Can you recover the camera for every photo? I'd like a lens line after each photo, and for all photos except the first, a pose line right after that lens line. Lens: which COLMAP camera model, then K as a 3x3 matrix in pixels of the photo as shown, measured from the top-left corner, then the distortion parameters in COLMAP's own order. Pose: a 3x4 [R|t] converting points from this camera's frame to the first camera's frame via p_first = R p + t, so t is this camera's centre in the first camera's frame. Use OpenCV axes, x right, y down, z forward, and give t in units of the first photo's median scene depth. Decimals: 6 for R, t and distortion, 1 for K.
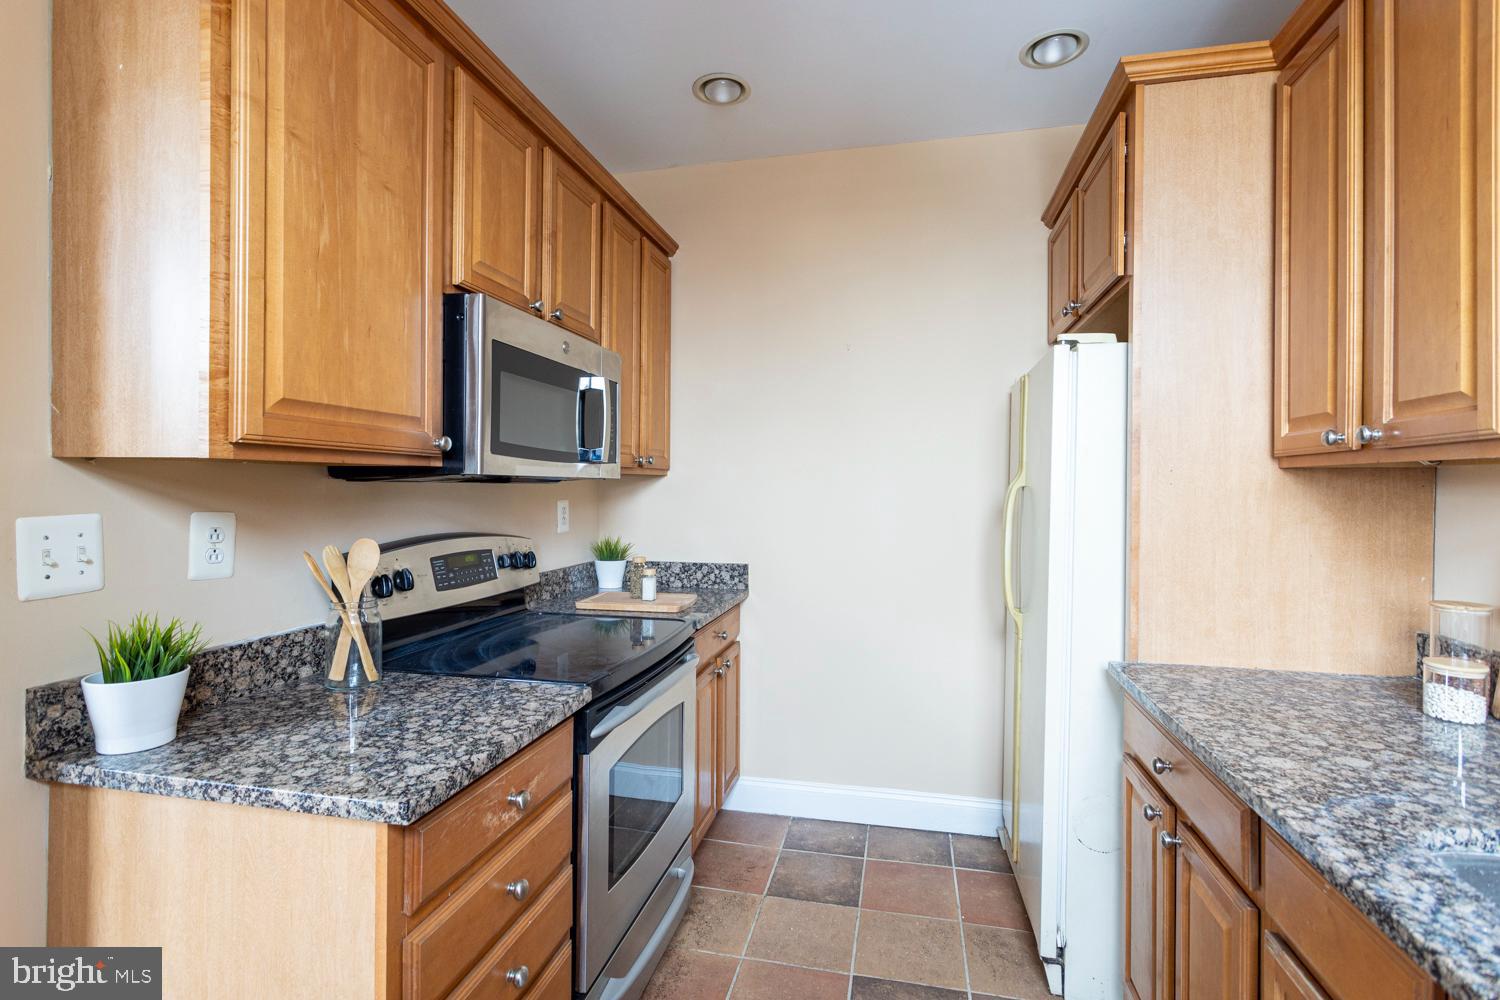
lens RADIAL K [[720.1, 0, 759.3], [0, 720.1, 491.9], [0, 0, 1]] dist [-0.003716, 0.001762]
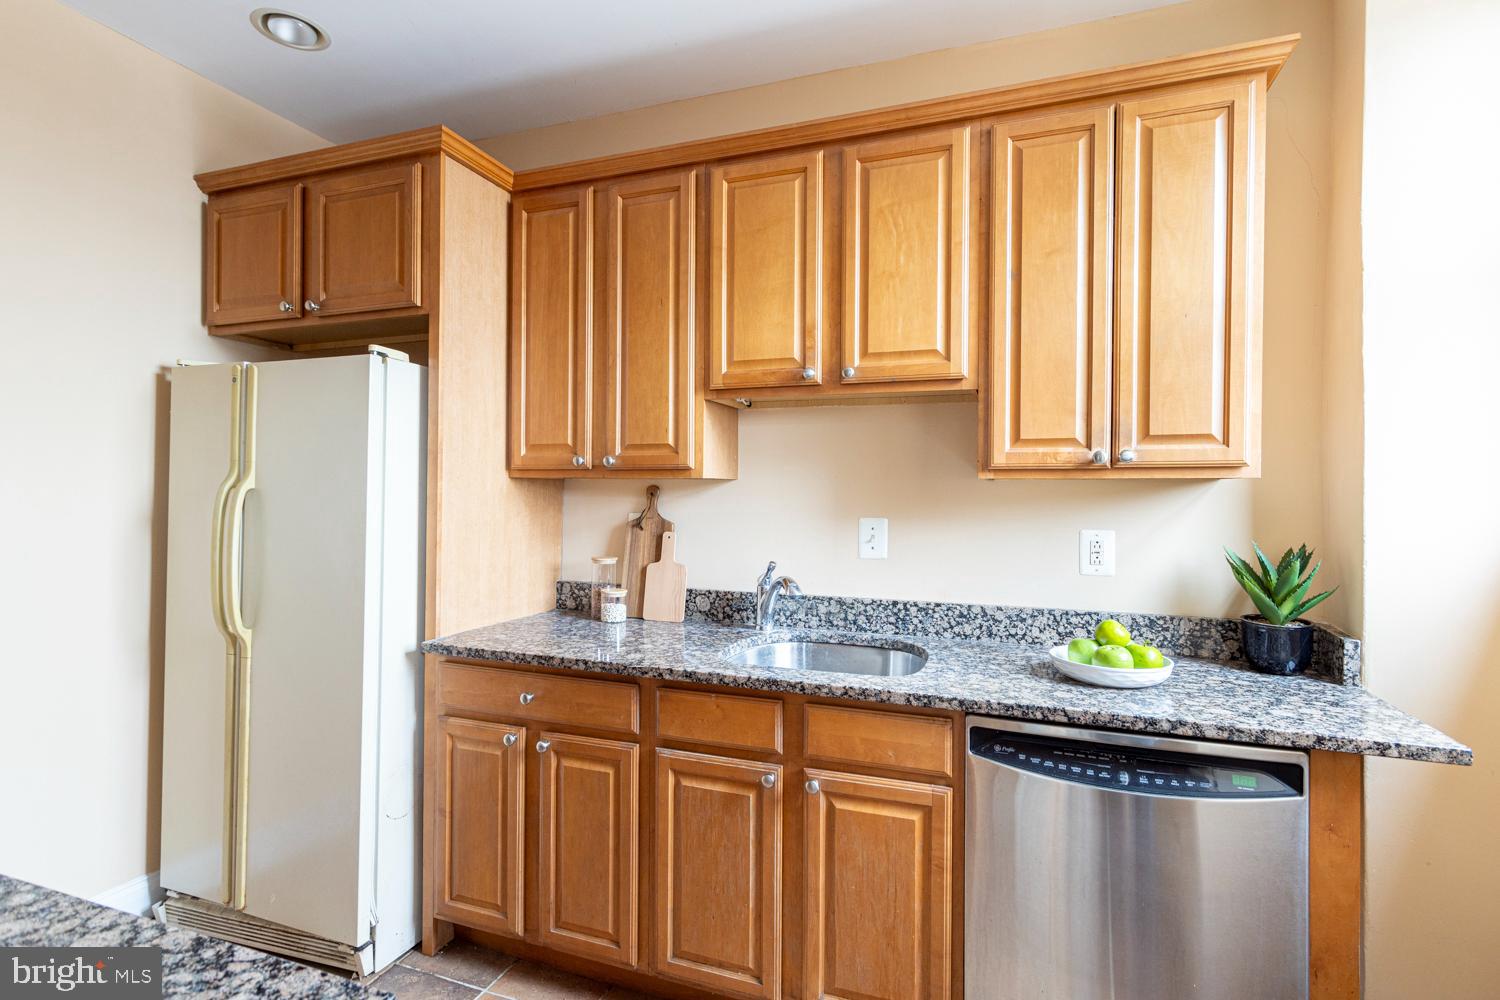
lens RADIAL K [[720.1, 0, 764.4], [0, 720.1, 492.7], [0, 0, 1]] dist [-0.003716, 0.001762]
pose [[0.119157, -0.003363, 0.992870, -0.771524], [-0.005571, 0.999976, 0.004055, -0.014346], [-0.992860, -0.006014, 0.119136, 0.424047]]
